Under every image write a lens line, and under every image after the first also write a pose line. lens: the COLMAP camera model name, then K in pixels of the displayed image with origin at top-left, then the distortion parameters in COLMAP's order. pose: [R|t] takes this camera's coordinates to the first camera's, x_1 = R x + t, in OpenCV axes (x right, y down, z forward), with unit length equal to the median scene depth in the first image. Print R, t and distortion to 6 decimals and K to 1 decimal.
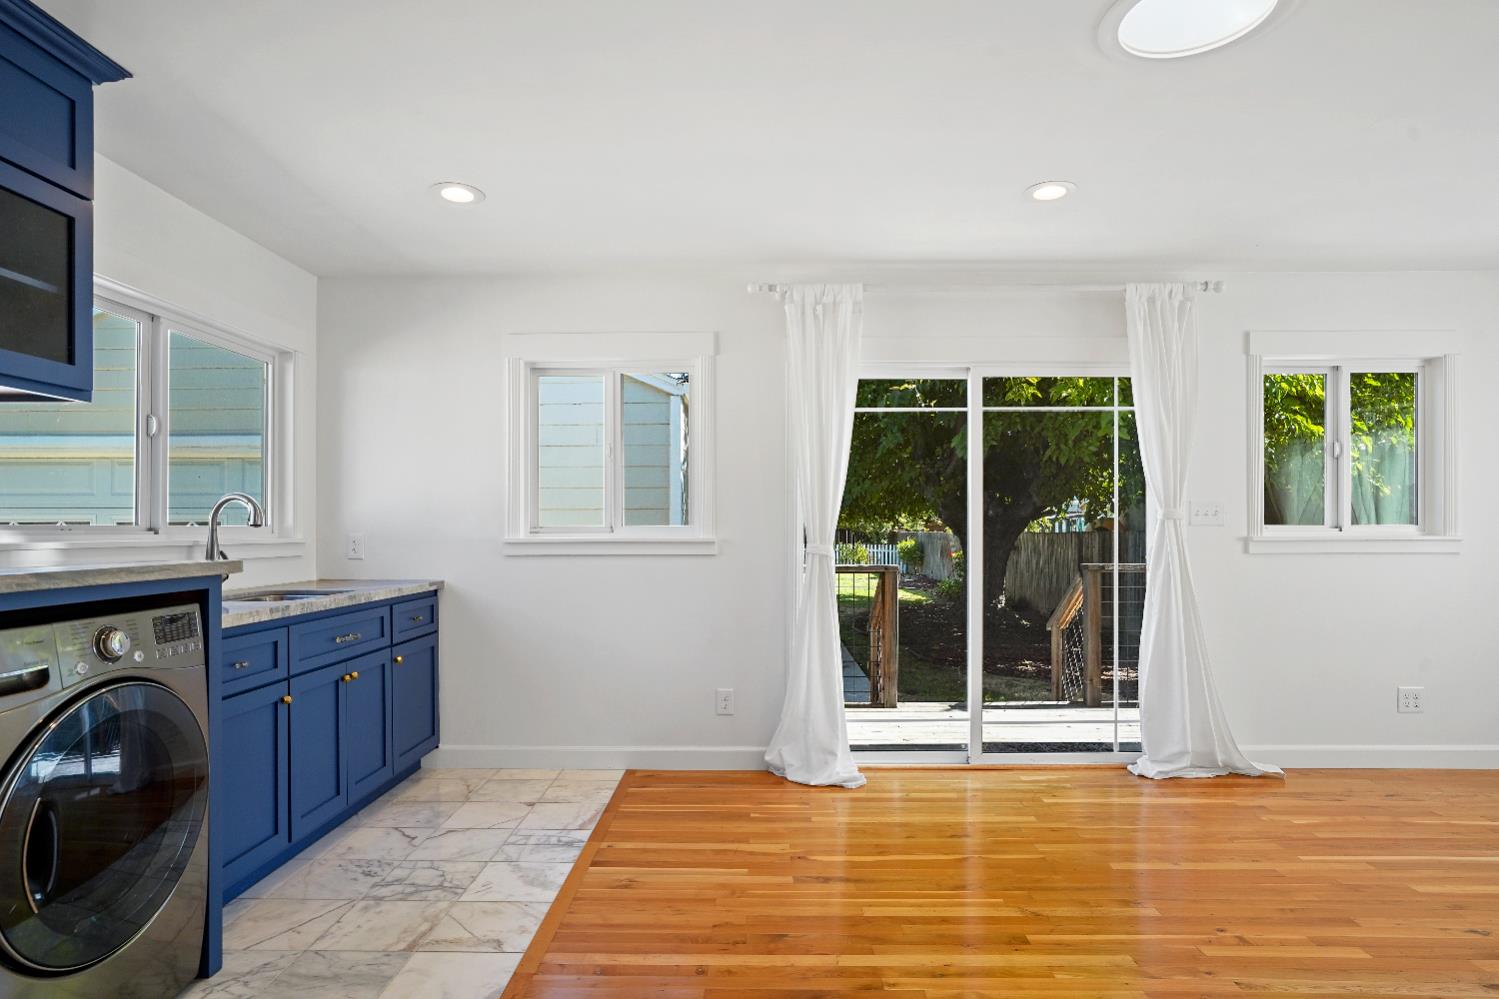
lens RADIAL K [[816.7, 0, 749.5], [0, 816.7, 499.5], [0, 0, 1]] dist [-0.032879, 0.027322]
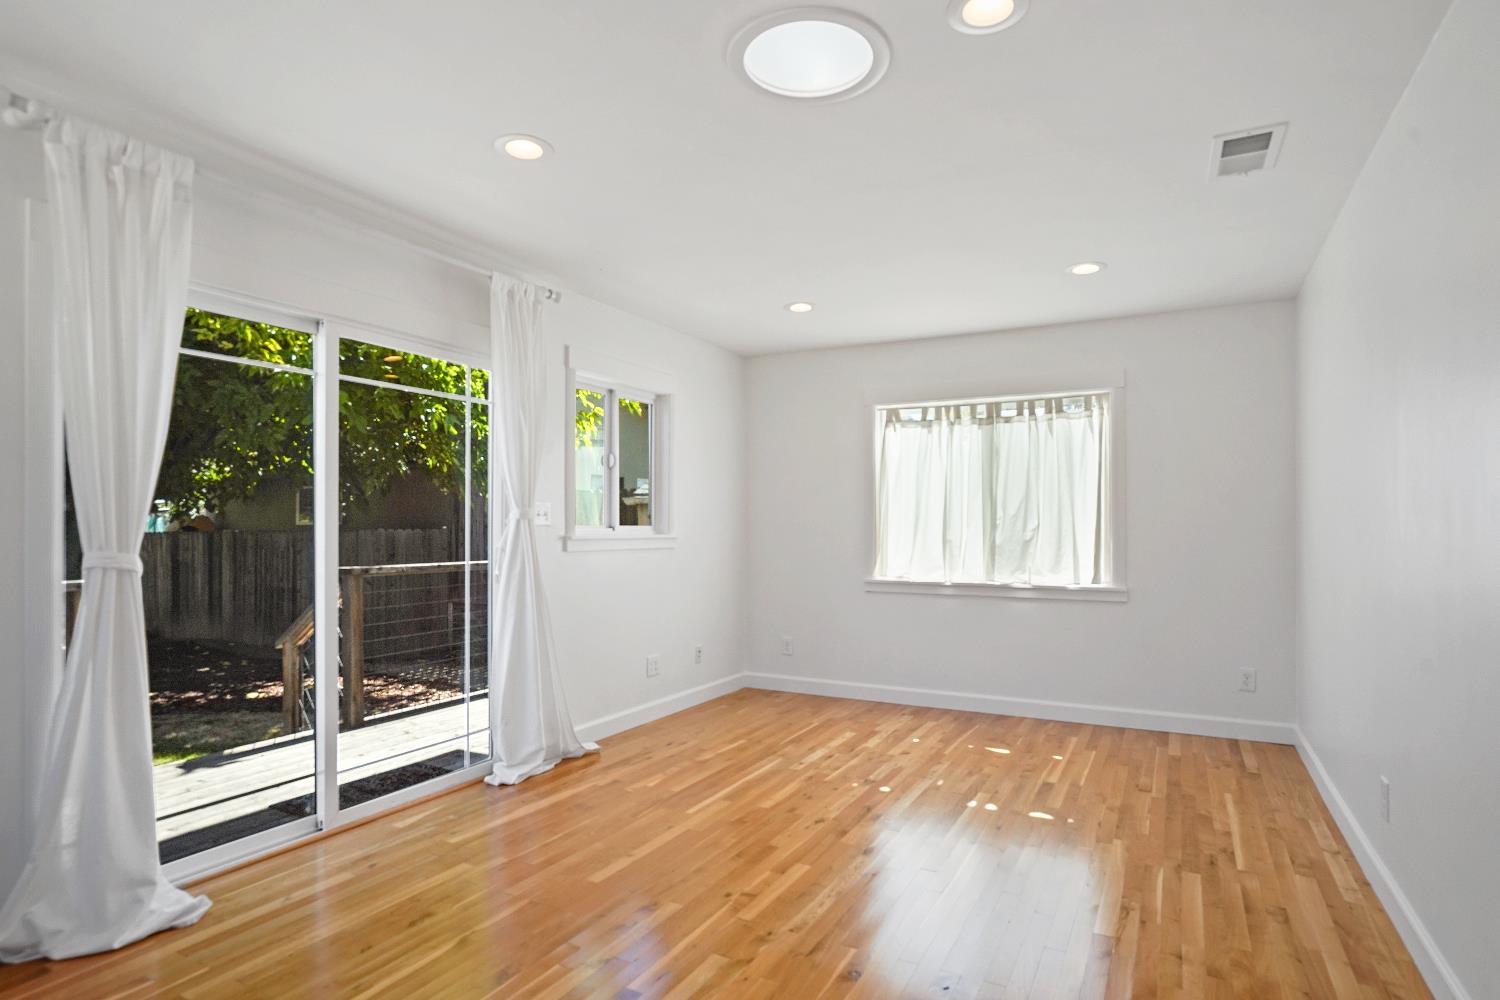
lens RADIAL K [[817.2, 0, 750.0], [0, 817.2, 500.0], [0, 0, 1]] dist [-0.032879, 0.027322]
pose [[0.460073, 0.033160, 0.887262, -0.243872], [-0.033384, 0.999242, -0.020035, 0.012740], [-0.887253, -0.020403, 0.460831, 0.296161]]
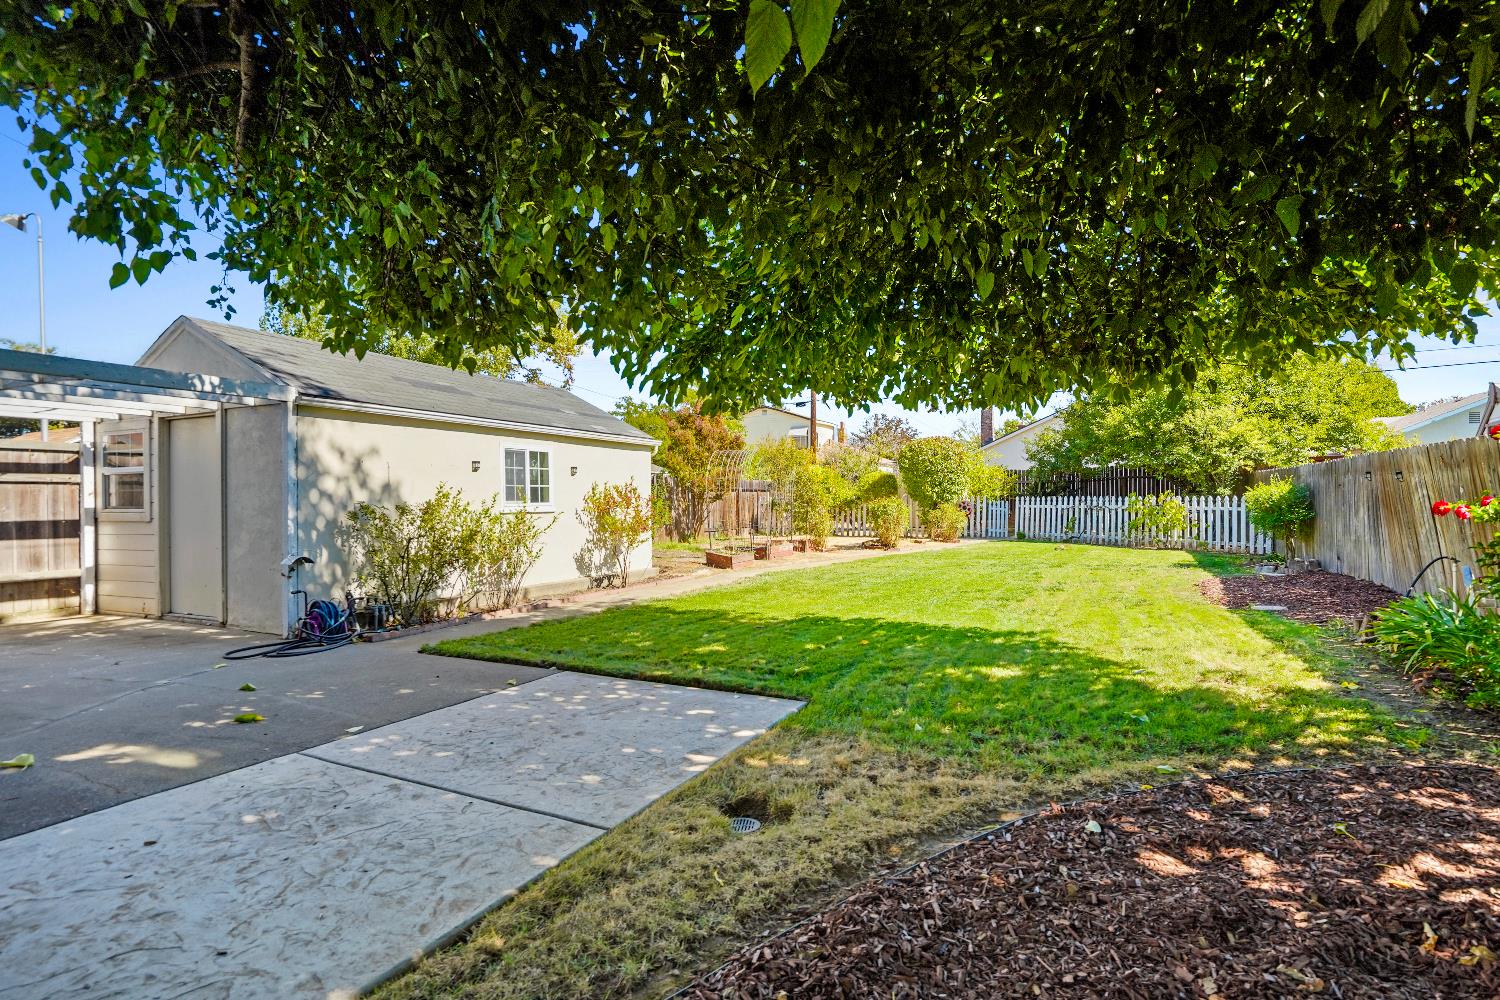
lens RADIAL K [[786.1, 0, 751.6], [0, 786.1, 482.6], [0, 0, 1]] dist [-0.002351, -0.000120]
pose [[0.917623, -0.007742, -0.397378, 0.802096], [0.017268, 0.999643, 0.020400, 0.284703], [0.397078, -0.025581, 0.917428, 3.801603]]
